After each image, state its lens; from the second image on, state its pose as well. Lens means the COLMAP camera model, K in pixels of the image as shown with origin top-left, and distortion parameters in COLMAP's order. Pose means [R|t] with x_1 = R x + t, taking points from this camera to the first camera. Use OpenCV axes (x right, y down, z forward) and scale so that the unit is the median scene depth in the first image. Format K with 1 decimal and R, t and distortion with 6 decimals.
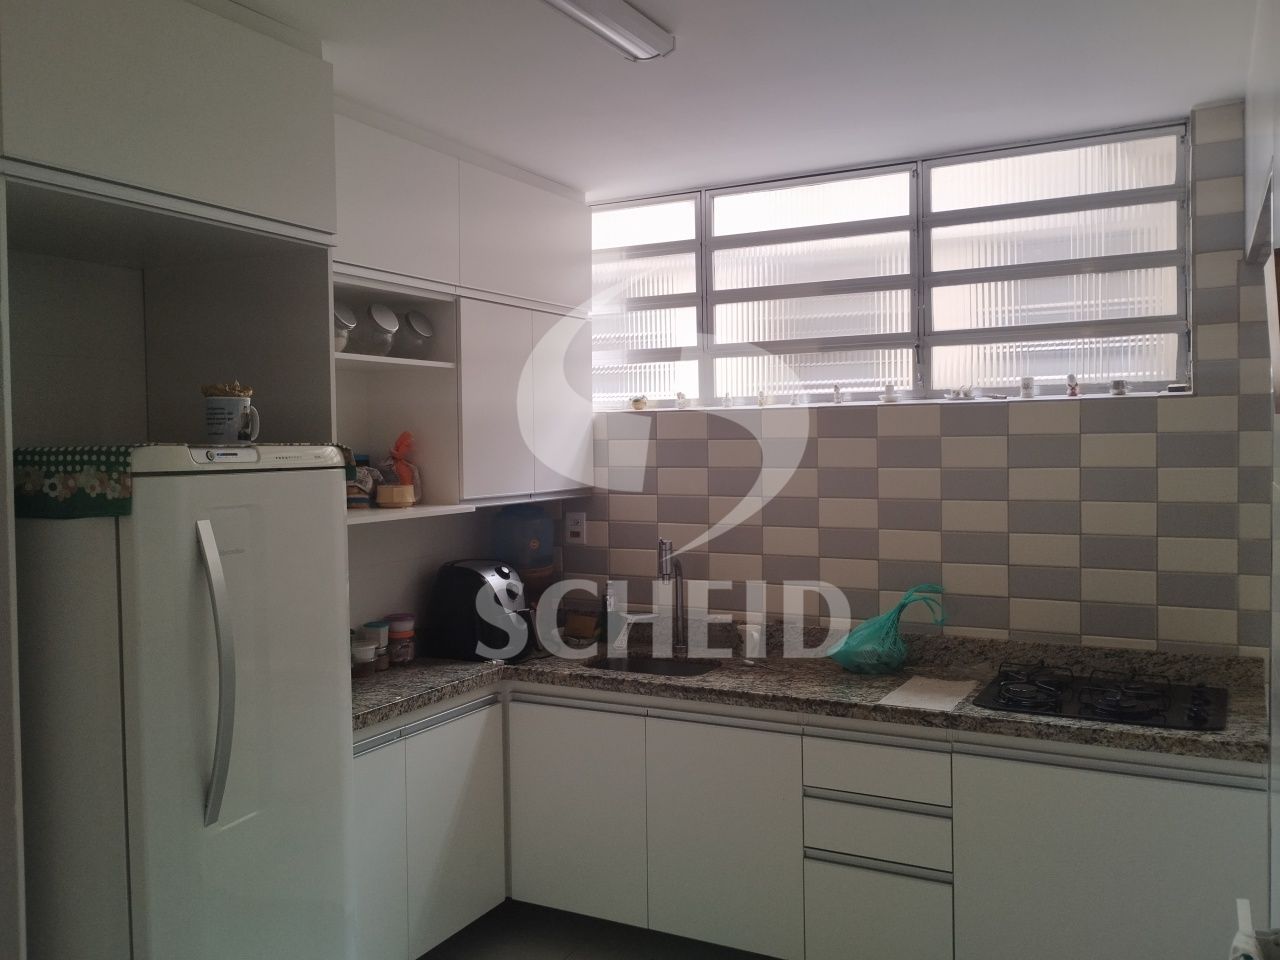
lens RADIAL K [[1095.9, 0, 637.6], [0, 1095.9, 475.8], [0, 0, 1]] dist [0.032943, -0.001753]
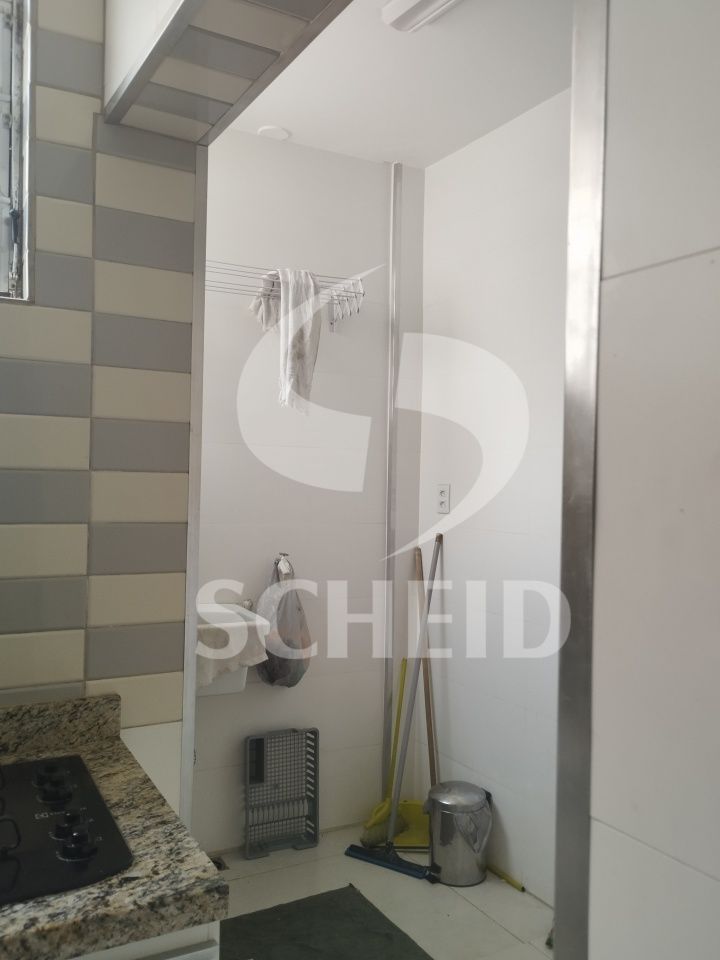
lens RADIAL K [[821.9, 0, 358.3], [0, 821.9, 476.5], [0, 0, 1]] dist [0.032943, -0.001753]
pose [[0.544360, 0.023942, 0.838510, 0.208964], [0.000195, 0.999589, -0.028667, 0.043070], [-0.838852, 0.015769, 0.544131, 0.590659]]
